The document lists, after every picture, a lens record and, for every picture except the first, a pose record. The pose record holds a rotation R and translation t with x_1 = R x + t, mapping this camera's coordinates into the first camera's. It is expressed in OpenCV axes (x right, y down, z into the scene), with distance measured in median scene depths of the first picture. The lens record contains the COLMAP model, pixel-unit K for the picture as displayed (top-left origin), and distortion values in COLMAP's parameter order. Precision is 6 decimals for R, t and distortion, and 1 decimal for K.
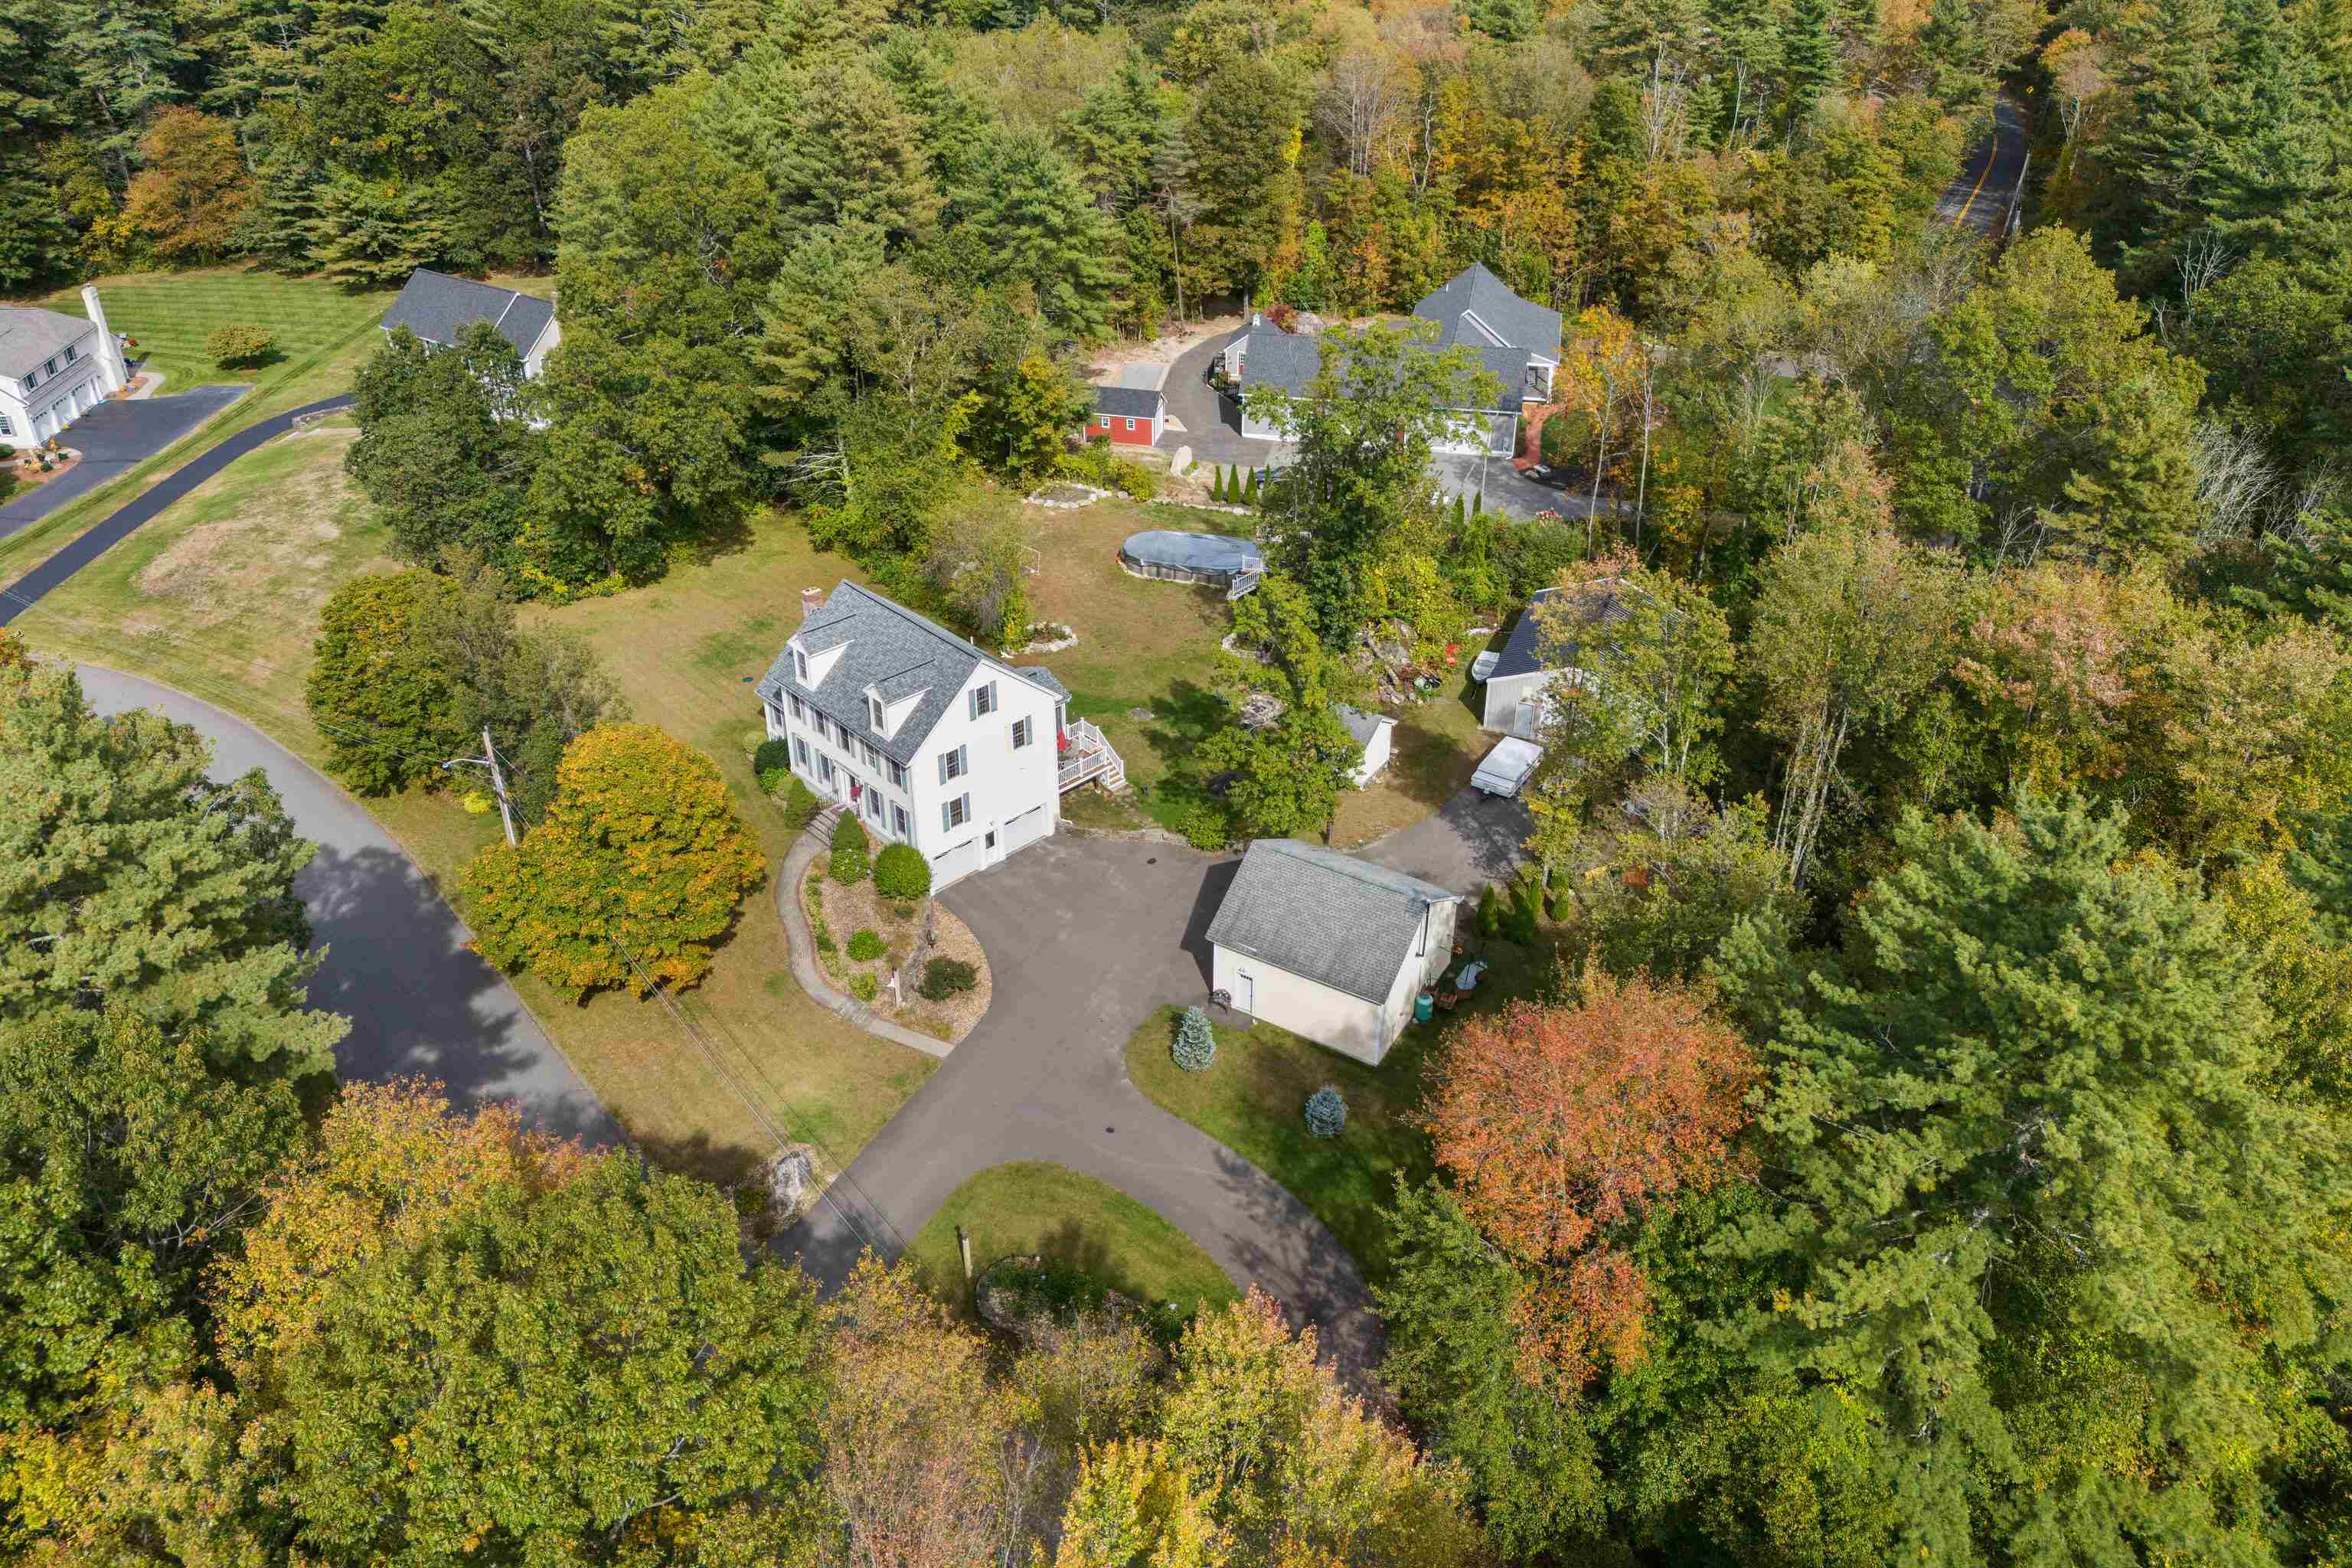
lens RADIAL K [[1724.4, 0, 1176.0], [0, 1724.4, 784.0], [0, 0, 1]] dist [0.033664, -0.001809]
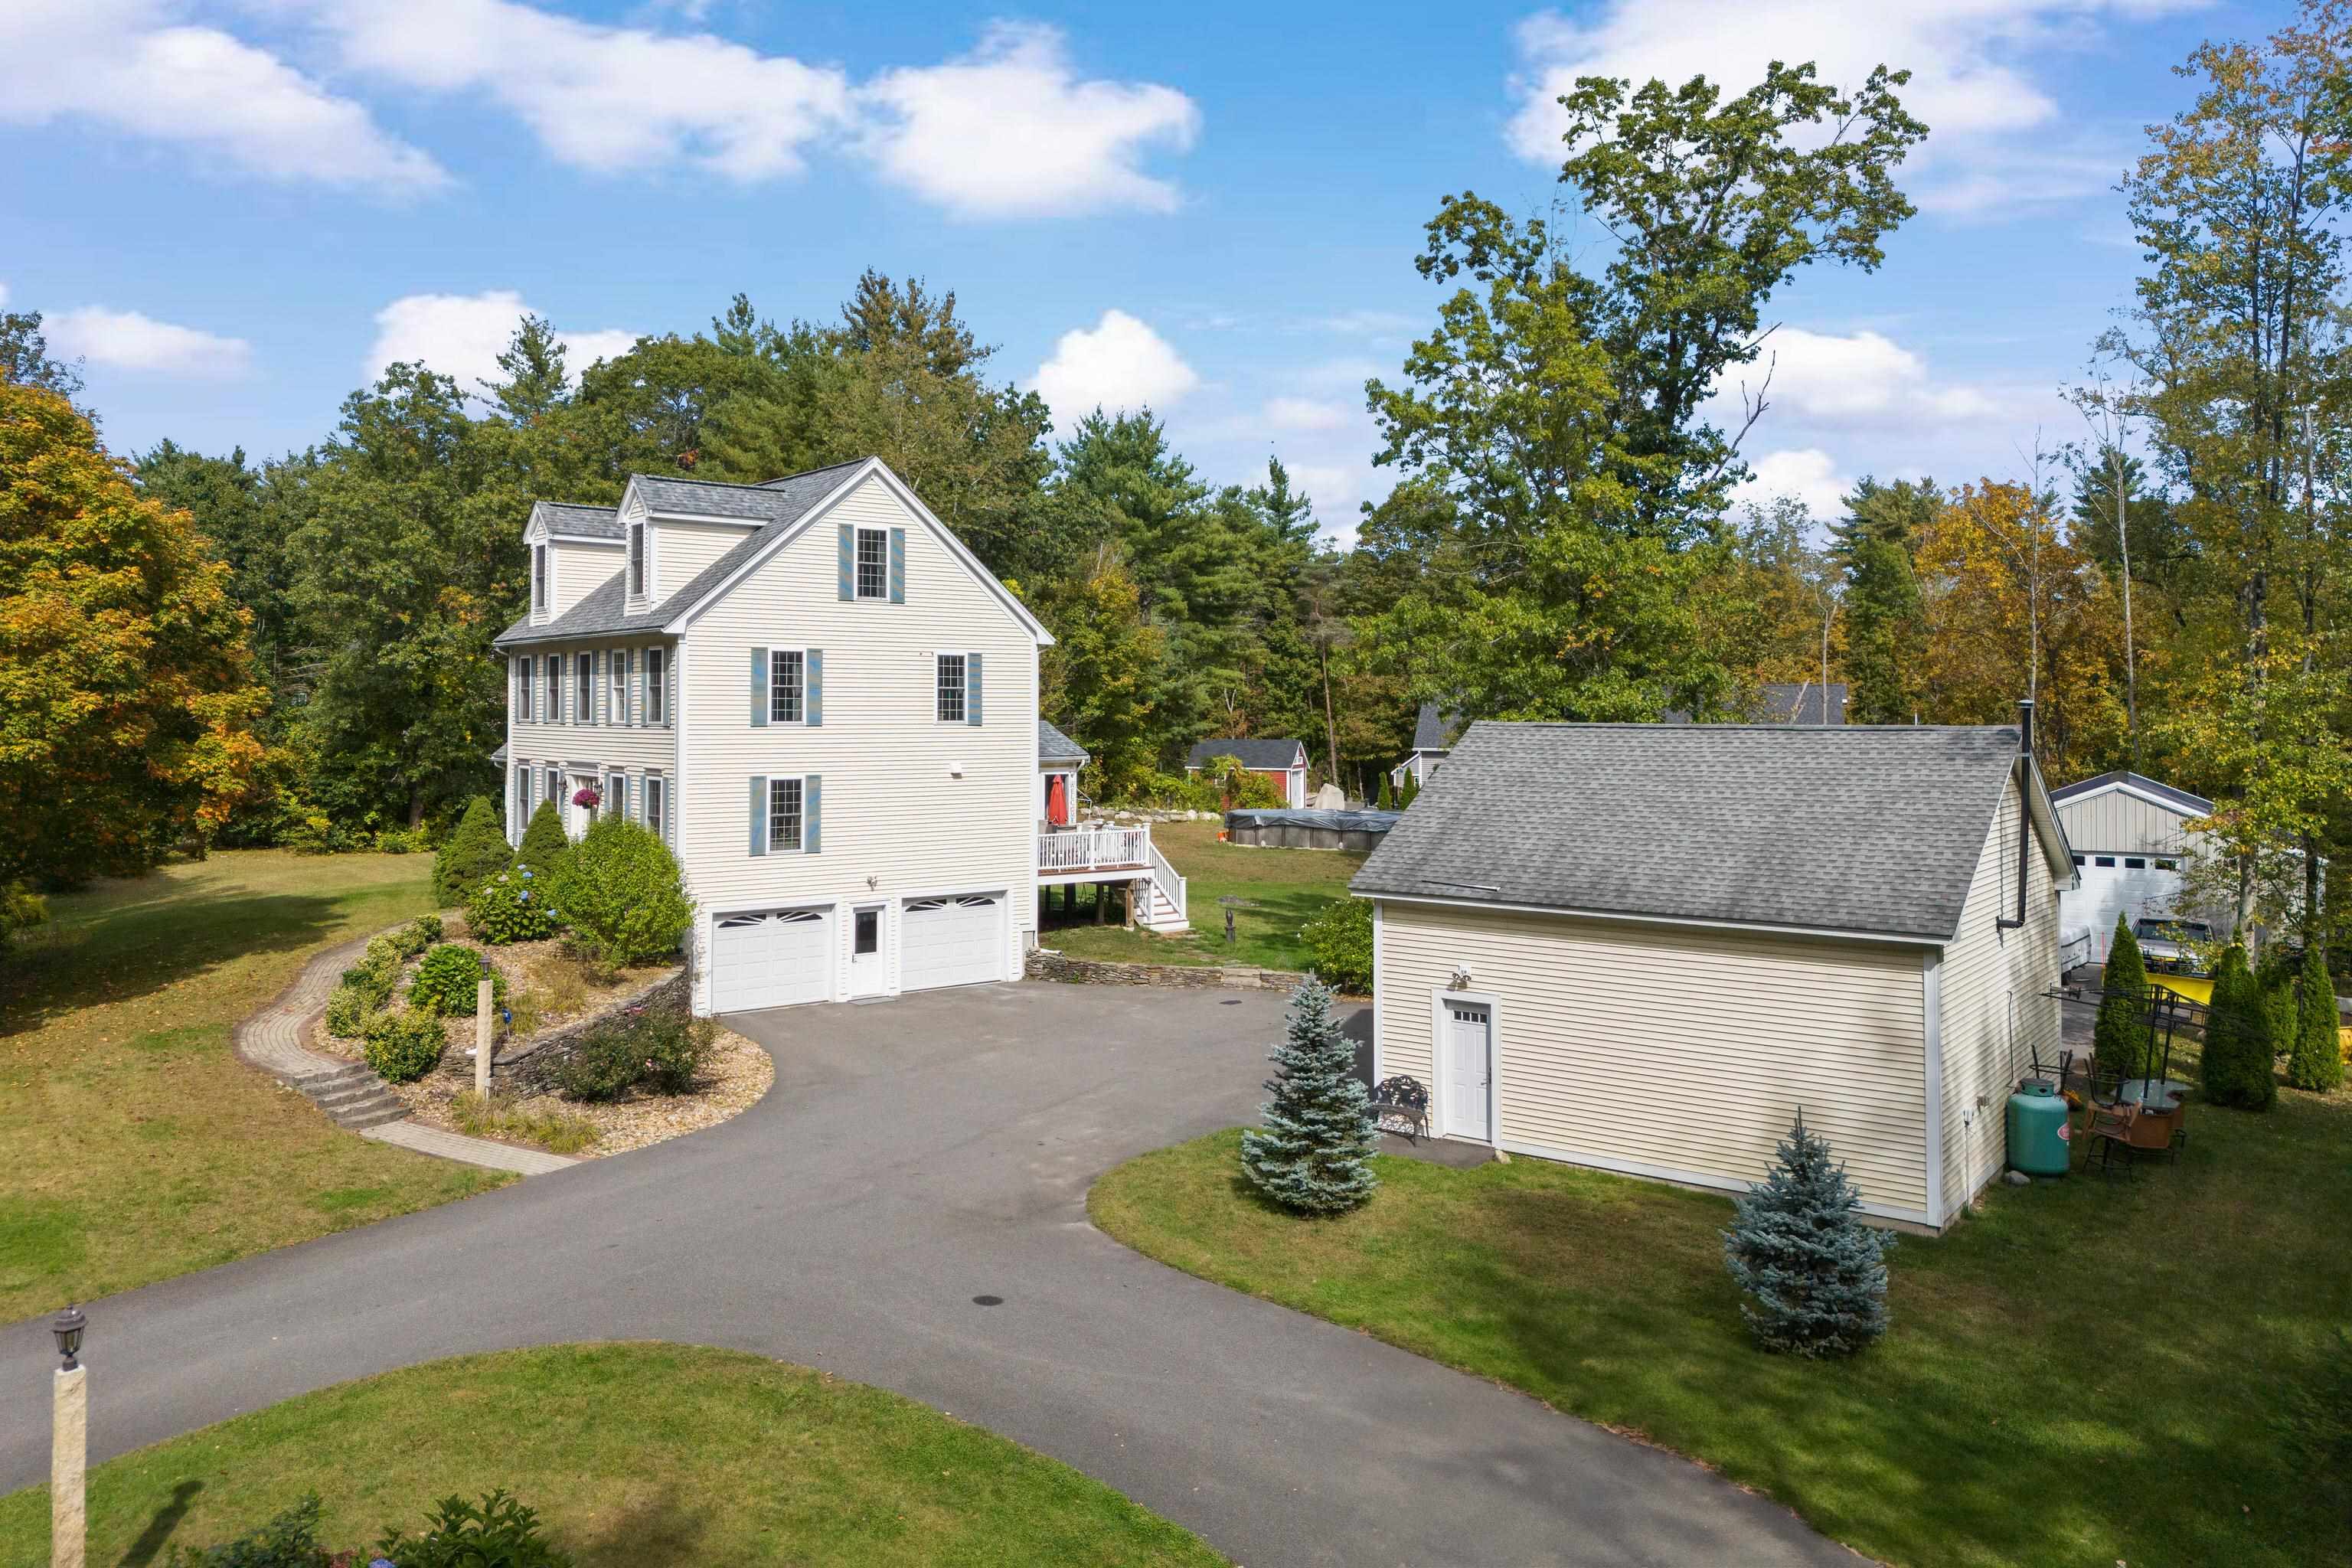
lens RADIAL K [[1663.6, 0, 1177.4], [0, 1663.6, 694.9], [0, 0, 1]] dist [0.083227, -0.067721]
pose [[0.995827, -0.004346, -0.091162, 0.012754], [-0.047748, 0.826447, -0.560987, 0.229985], [0.077779, 0.562998, 0.822790, 0.642909]]
